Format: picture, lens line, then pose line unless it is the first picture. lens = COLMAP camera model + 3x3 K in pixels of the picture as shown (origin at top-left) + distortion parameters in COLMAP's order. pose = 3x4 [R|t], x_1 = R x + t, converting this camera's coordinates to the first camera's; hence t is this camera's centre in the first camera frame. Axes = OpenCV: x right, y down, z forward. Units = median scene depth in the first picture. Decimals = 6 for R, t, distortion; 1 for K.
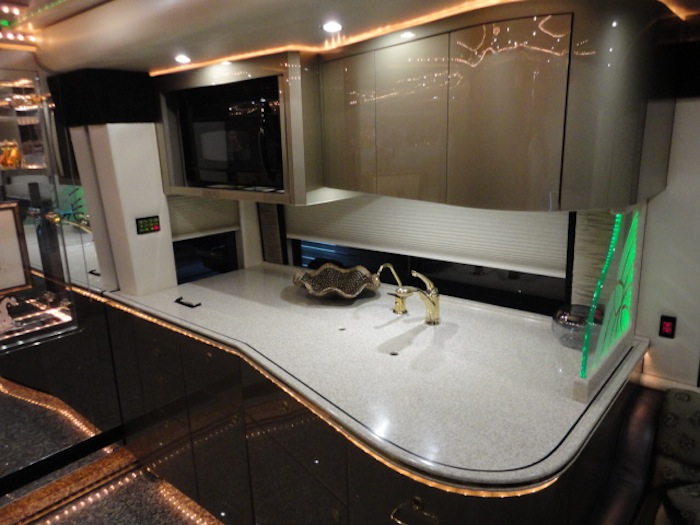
lens RADIAL K [[514.9, 0, 349.5], [0, 514.9, 259.6], [0, 0, 1]] dist [0.011052, -0.006536]
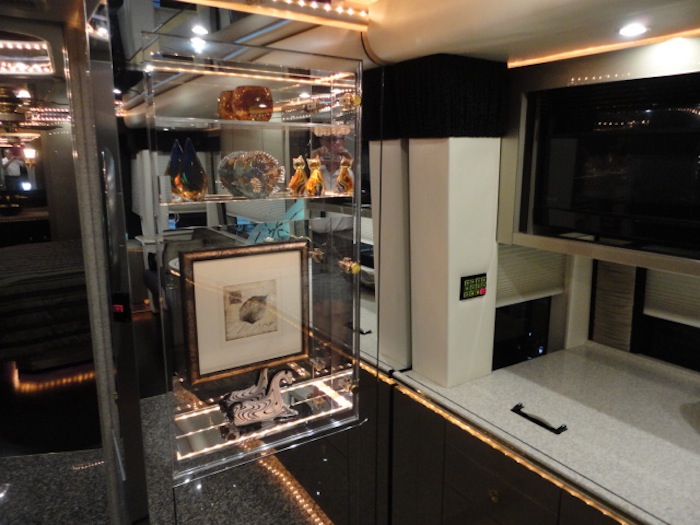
lens RADIAL K [[514.9, 0, 349.8], [0, 514.9, 261.7], [0, 0, 1]] dist [0.011052, -0.006536]
pose [[0.958570, 0.091239, -0.269849, -0.367173], [-0.099200, 0.994939, -0.015983, -0.073010], [0.267025, 0.042090, 0.962770, 0.302170]]
